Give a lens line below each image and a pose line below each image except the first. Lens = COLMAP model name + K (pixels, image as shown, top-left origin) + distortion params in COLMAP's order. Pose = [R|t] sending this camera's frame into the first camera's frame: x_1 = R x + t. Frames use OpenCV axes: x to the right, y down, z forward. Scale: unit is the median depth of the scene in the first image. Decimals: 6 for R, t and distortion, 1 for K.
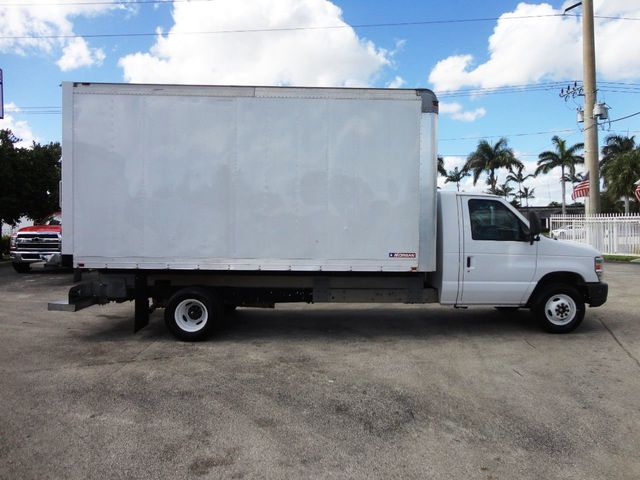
lens RADIAL K [[466.6, 0, 321.5], [0, 466.6, 240.8], [0, 0, 1]] dist [-0.022333, 0.013700]
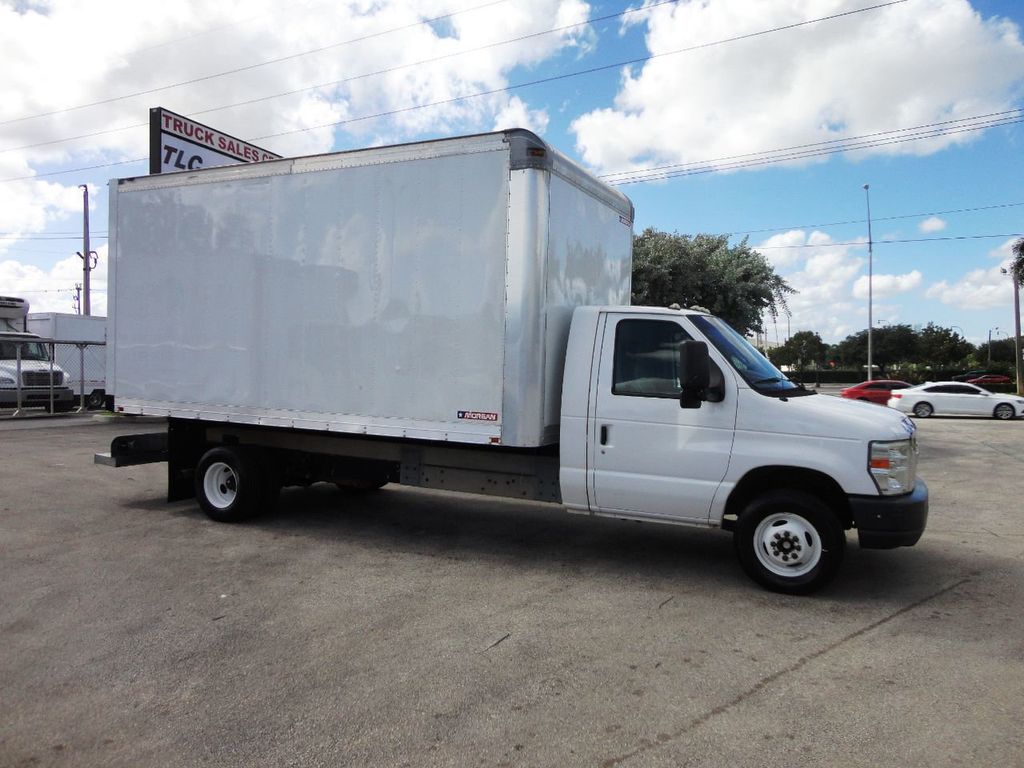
lens RADIAL K [[746.5, 0, 514.4], [0, 746.5, 385.2], [0, 0, 1]] dist [-0.022333, 0.013700]
pose [[0.889252, 0.029129, -0.456489, 0.618910], [-0.034057, 0.999417, -0.002570, -0.006602], [0.456148, 0.017832, 0.889725, 0.175618]]
